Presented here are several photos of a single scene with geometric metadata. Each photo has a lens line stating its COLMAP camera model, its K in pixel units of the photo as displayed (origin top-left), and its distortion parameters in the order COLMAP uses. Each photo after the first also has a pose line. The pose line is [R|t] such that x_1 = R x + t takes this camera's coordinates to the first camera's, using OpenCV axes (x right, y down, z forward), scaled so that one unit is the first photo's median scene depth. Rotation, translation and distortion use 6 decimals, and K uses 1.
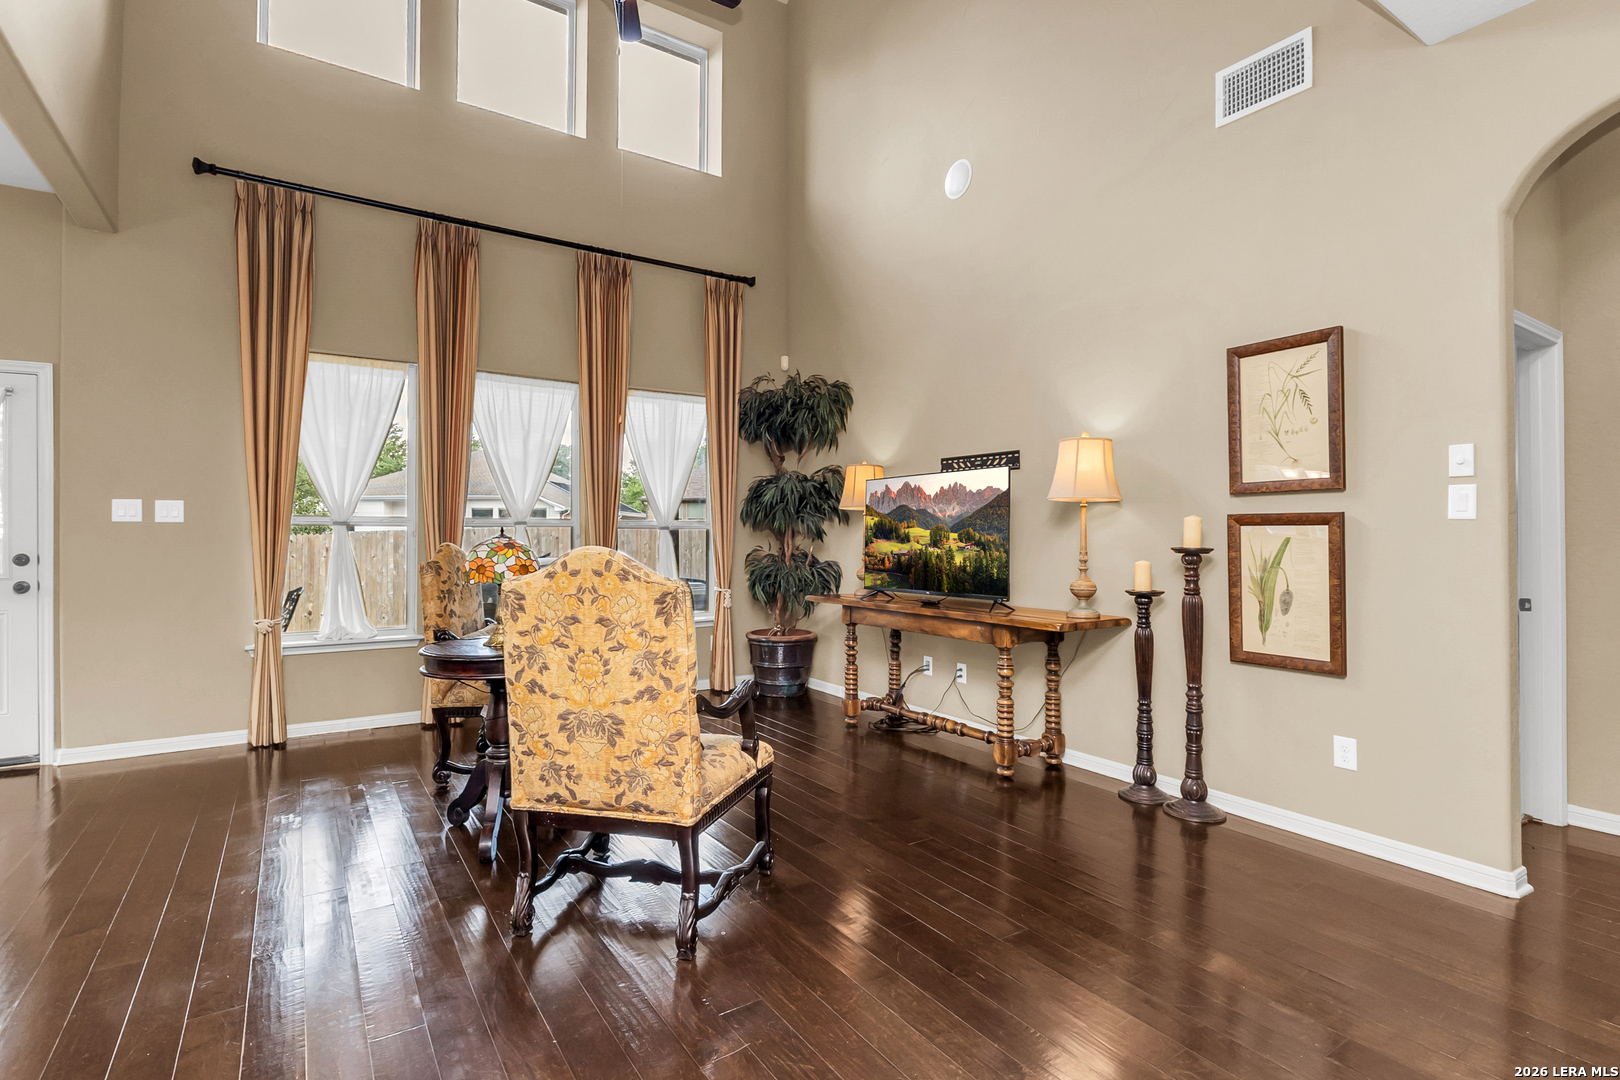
lens RADIAL K [[756.5, 0, 795.4], [0, 756.5, 531.0], [0, 0, 1]] dist [0.014382, -0.000329]
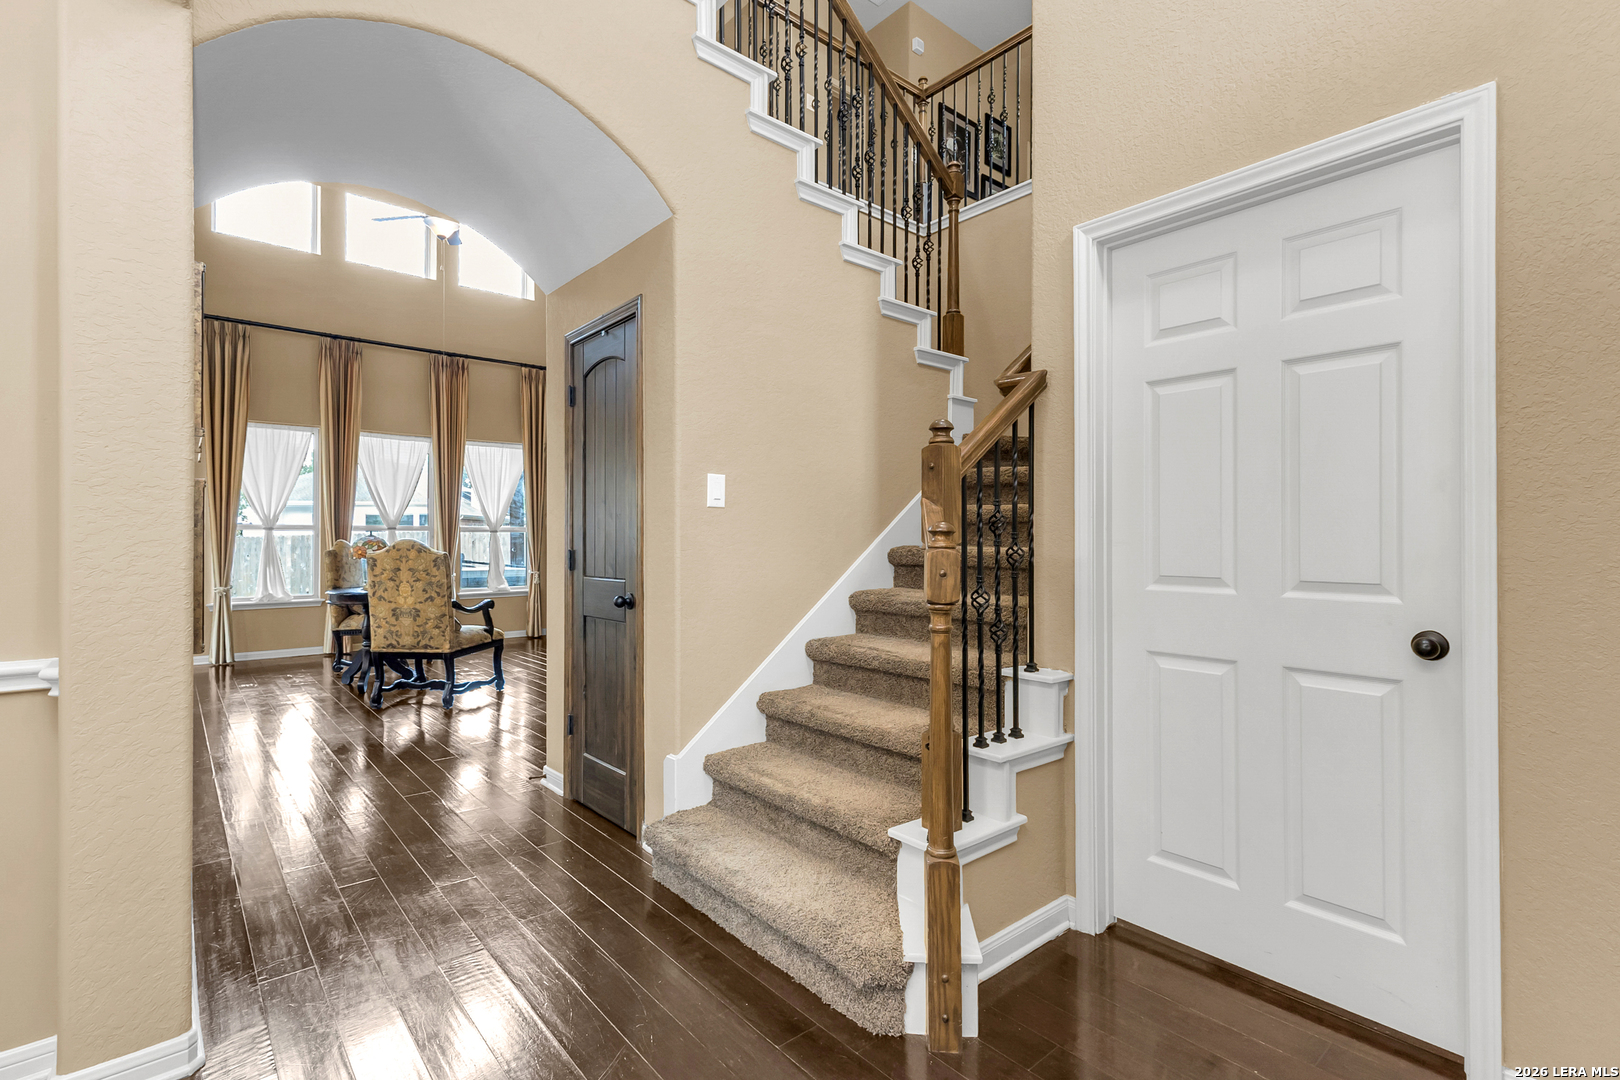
lens RADIAL K [[756.5, 0, 821.1], [0, 756.5, 539.6], [0, 0, 1]] dist [0.014382, -0.000329]
pose [[0.991024, -0.001783, 0.133673, 0.353855], [0.001165, 0.999988, 0.004699, 0.006870], [-0.133680, -0.004501, 0.991014, -0.775006]]
